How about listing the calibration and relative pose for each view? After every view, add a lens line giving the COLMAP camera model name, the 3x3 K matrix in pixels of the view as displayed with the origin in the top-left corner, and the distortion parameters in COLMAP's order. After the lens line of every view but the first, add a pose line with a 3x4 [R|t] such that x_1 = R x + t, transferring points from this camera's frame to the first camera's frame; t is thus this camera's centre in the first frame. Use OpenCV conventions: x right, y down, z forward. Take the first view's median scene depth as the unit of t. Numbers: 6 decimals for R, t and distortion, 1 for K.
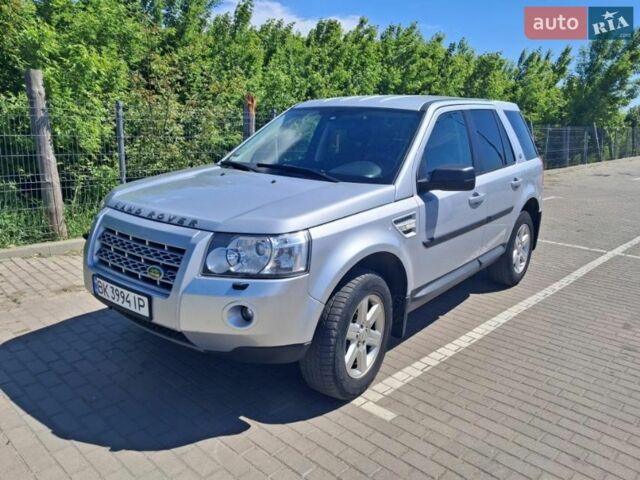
lens RADIAL K [[504.4, 0, 315.8], [0, 504.4, 241.7], [0, 0, 1]] dist [0.008385, -0.006353]
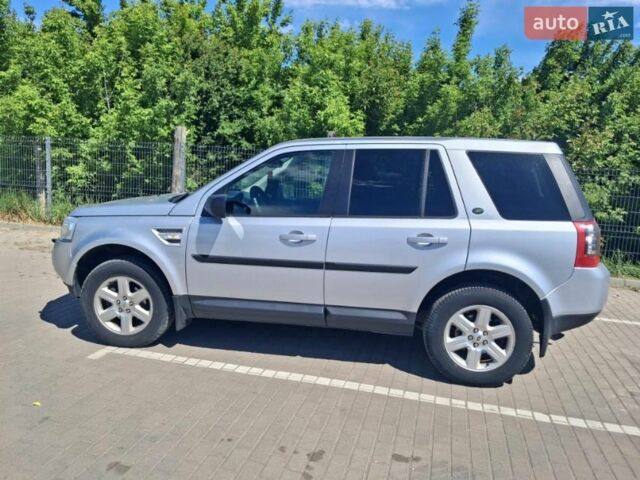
lens RADIAL K [[504.4, 0, 315.8], [0, 504.4, 241.7], [0, 0, 1]] dist [0.008385, -0.006353]
pose [[0.492699, 0.150287, -0.857124, 1.044928], [-0.236782, 0.970963, 0.034139, -0.106027], [0.837366, 0.186131, 0.513978, 0.473837]]
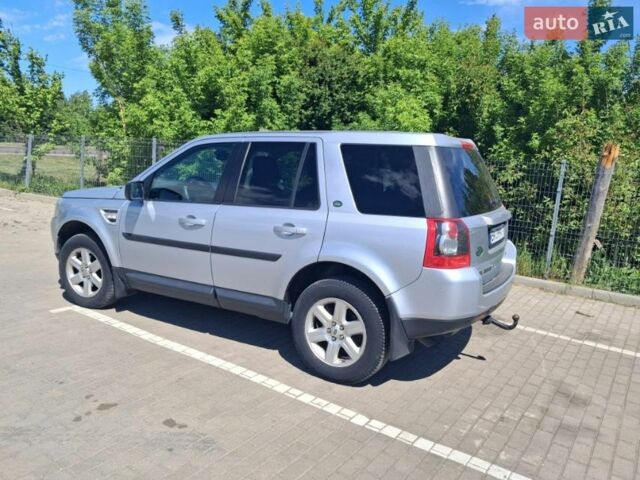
lens RADIAL K [[504.4, 0, 315.8], [0, 504.4, 241.7], [0, 0, 1]] dist [0.008385, -0.006353]
pose [[0.172565, 0.162994, -0.971419, 1.262714], [-0.279358, 0.953817, 0.110414, -0.211682], [0.944553, 0.252320, 0.210129, 0.923617]]
